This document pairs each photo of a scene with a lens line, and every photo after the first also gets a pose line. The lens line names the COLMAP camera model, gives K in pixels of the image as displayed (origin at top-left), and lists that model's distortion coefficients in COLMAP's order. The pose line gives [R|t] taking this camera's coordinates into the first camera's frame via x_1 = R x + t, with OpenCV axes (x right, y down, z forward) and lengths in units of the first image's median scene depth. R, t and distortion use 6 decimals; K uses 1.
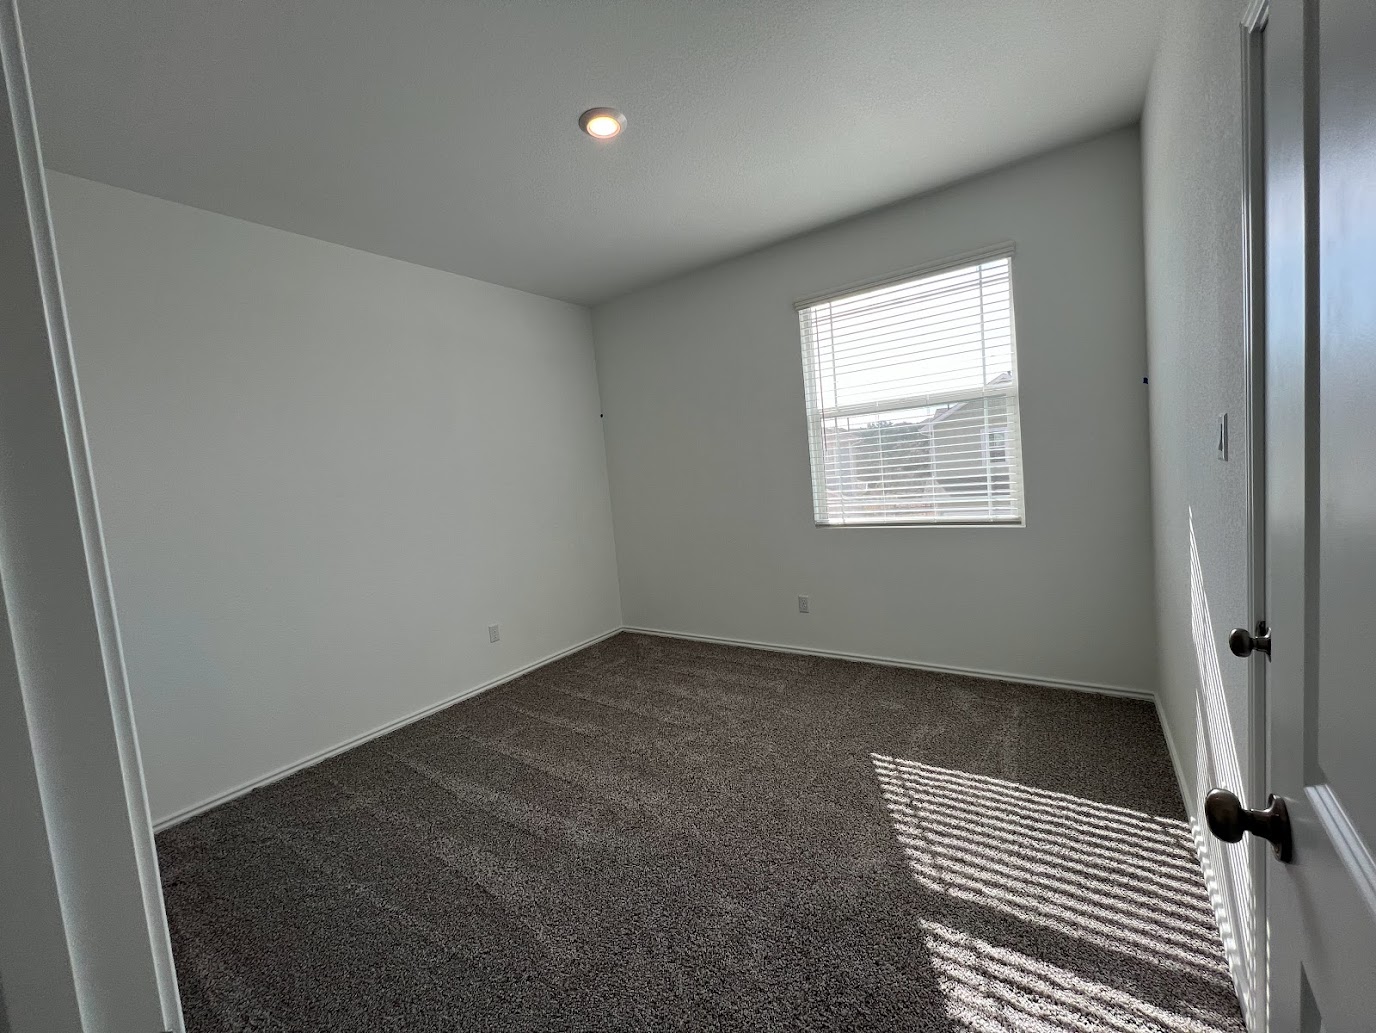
lens RADIAL K [[549.3, 0, 689.1], [0, 549.3, 512.1], [0, 0, 1]] dist [0.000947, 0.000054]
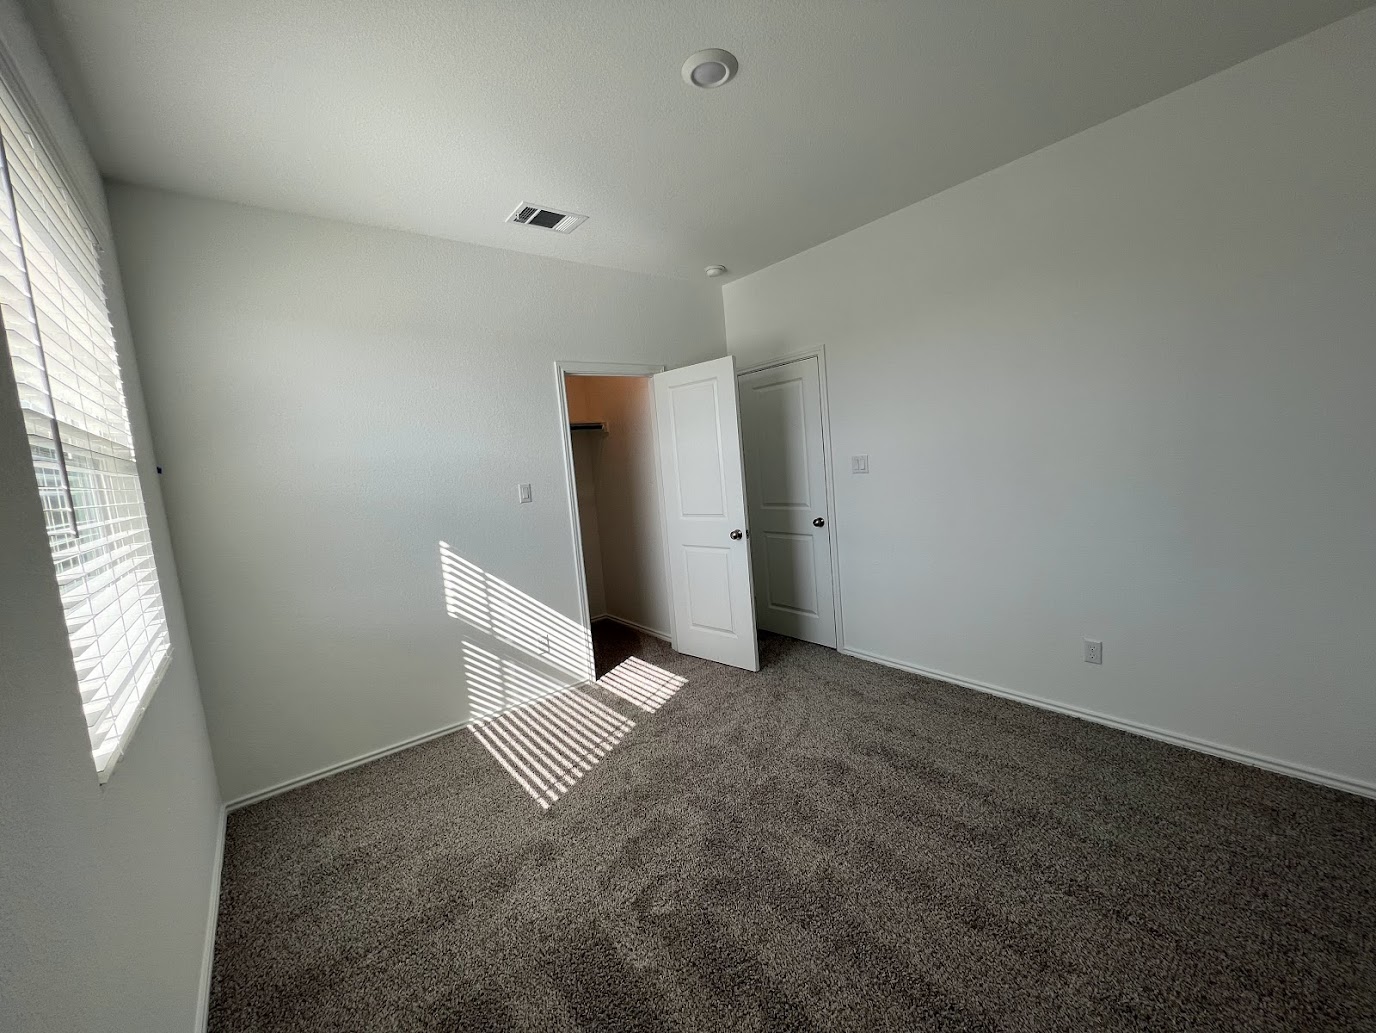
lens RADIAL K [[549.3, 0, 689.1], [0, 549.3, 512.1], [0, 0, 1]] dist [0.000947, 0.000054]
pose [[-0.945442, 0.139718, 0.294309, -0.332744], [0.188860, 0.971140, 0.145666, -0.195665], [-0.265463, 0.193302, -0.944544, 2.306670]]
